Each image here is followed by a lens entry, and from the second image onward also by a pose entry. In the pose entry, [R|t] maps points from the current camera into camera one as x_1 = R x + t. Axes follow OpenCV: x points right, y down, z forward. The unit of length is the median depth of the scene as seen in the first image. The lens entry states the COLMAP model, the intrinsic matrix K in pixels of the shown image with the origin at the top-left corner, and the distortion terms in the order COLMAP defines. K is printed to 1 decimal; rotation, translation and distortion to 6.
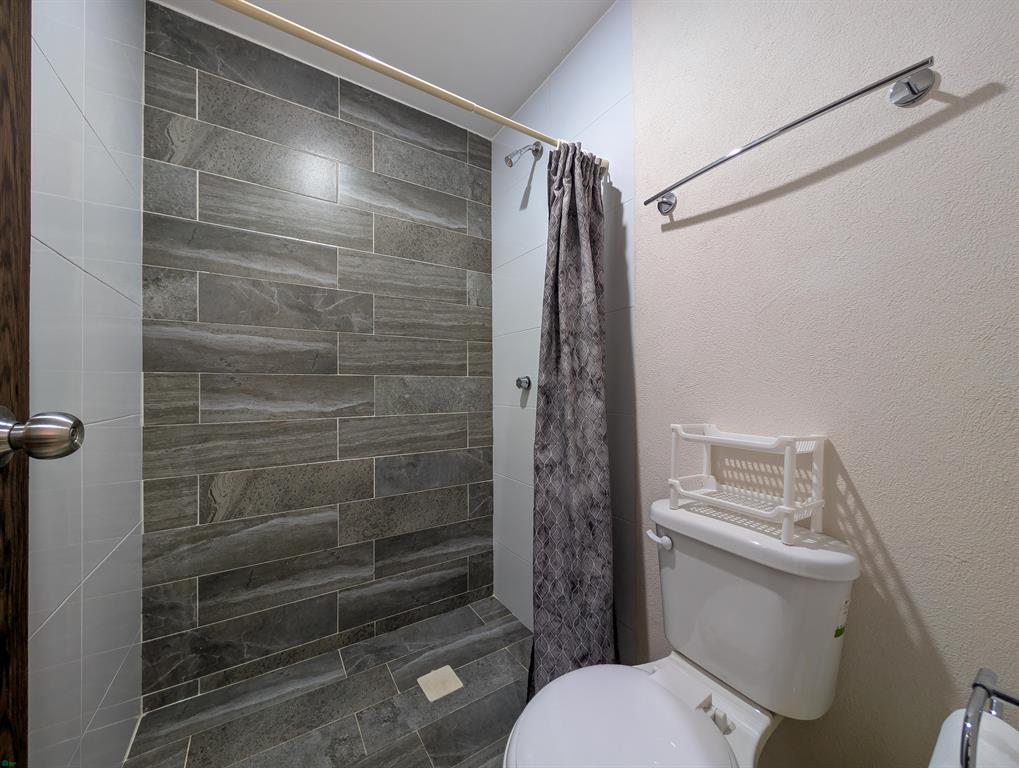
lens RADIAL K [[385.8, 0, 512.1], [0, 385.8, 384.2], [0, 0, 1]] dist [-0.001166, 0.000413]
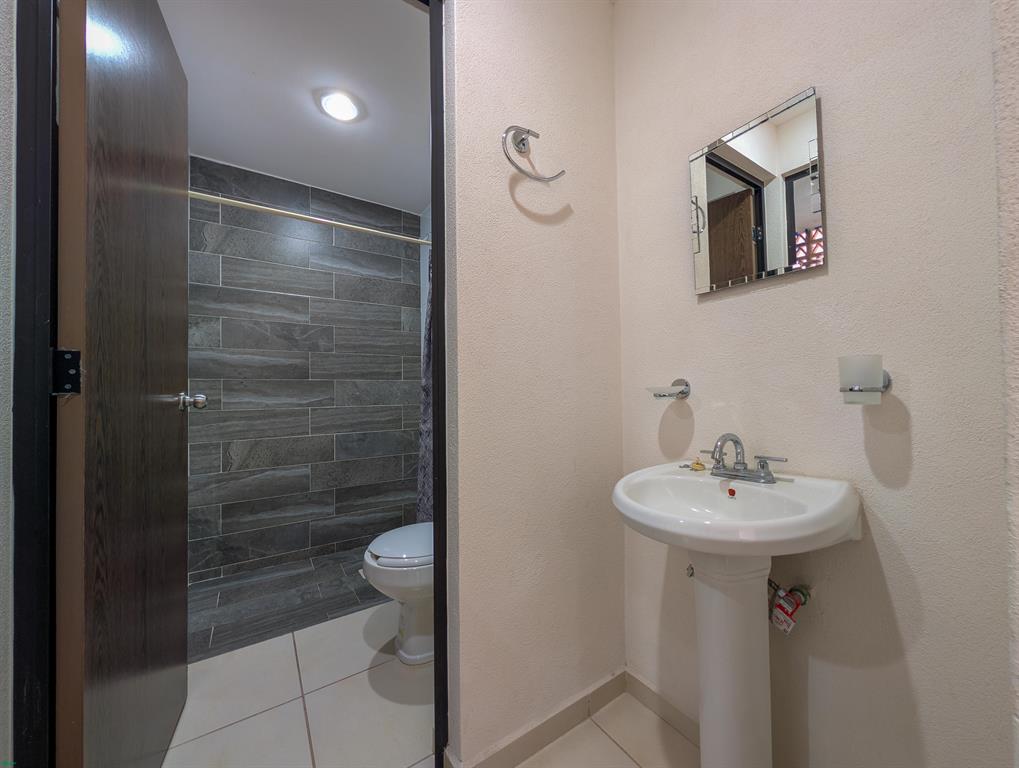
lens RADIAL K [[385.8, 0, 512.1], [0, 385.8, 384.2], [0, 0, 1]] dist [-0.001166, 0.000413]
pose [[0.999840, -0.005219, 0.017082, 0.354810], [0.005332, 0.999964, -0.006567, 0.008618], [-0.017047, 0.006657, 0.999833, -0.594936]]
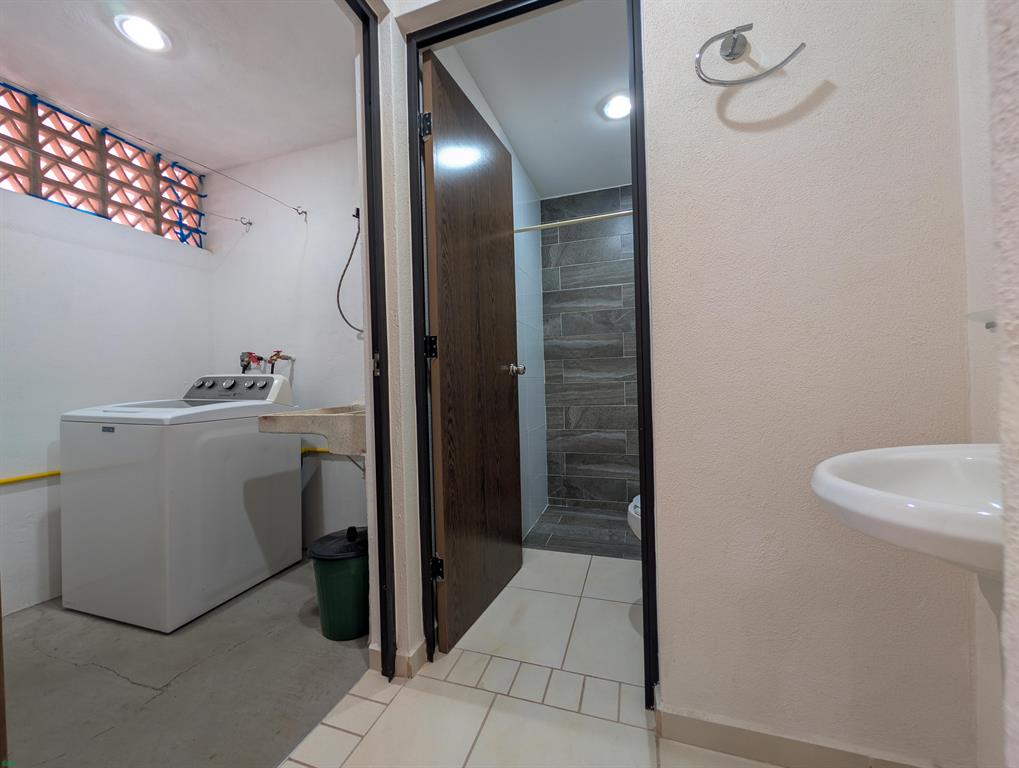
lens RADIAL K [[385.8, 0, 512.1], [0, 385.8, 384.2], [0, 0, 1]] dist [-0.001166, 0.000413]
pose [[0.629857, -0.010999, -0.776633, 0.641434], [0.030301, 0.999487, 0.010419, 0.070991], [0.776119, -0.030095, 0.629867, -0.550453]]
